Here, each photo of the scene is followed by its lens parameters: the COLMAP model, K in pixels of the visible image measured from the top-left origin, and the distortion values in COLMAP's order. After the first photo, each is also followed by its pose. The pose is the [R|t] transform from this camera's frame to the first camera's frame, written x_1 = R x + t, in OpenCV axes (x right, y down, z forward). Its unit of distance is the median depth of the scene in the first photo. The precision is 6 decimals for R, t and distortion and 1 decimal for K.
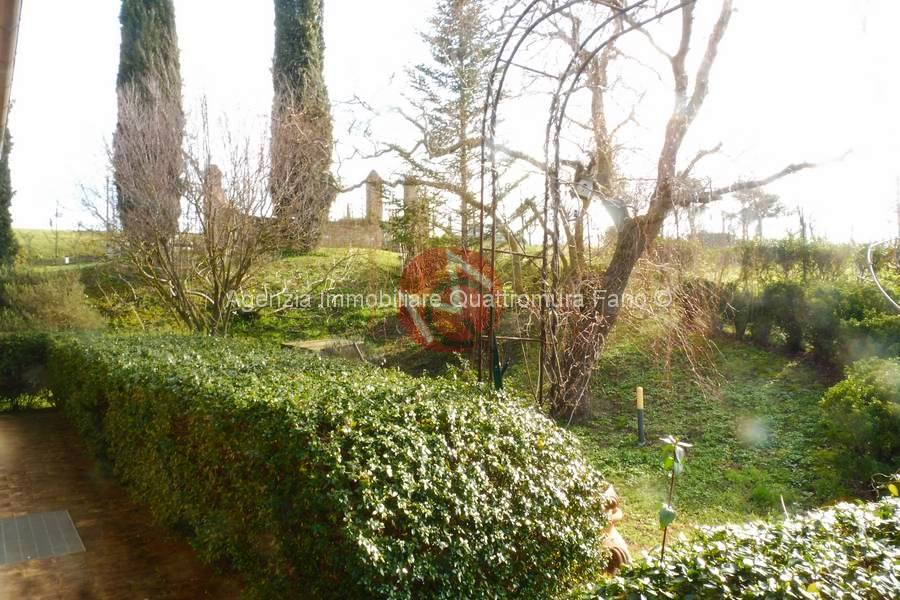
lens RADIAL K [[650.2, 0, 450.0], [0, 650.2, 300.0], [0, 0, 1]] dist [-0.039656, 0.002411]
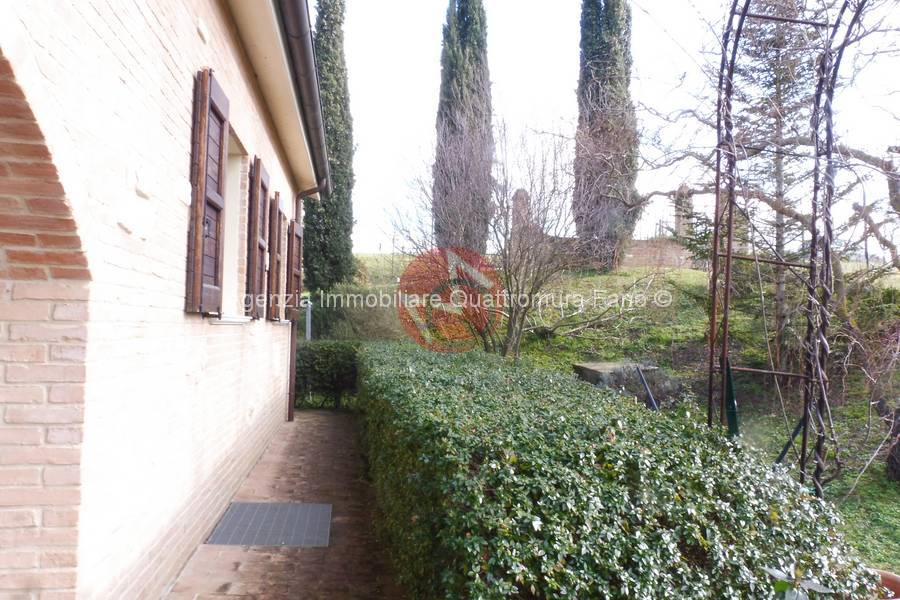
lens RADIAL K [[650.2, 0, 450.0], [0, 650.2, 300.0], [0, 0, 1]] dist [-0.039656, 0.002411]
pose [[0.883919, 0.013281, -0.467452, 0.146977], [-0.028981, 0.999231, -0.026410, 0.006547], [0.466742, 0.036891, 0.883624, 0.174509]]
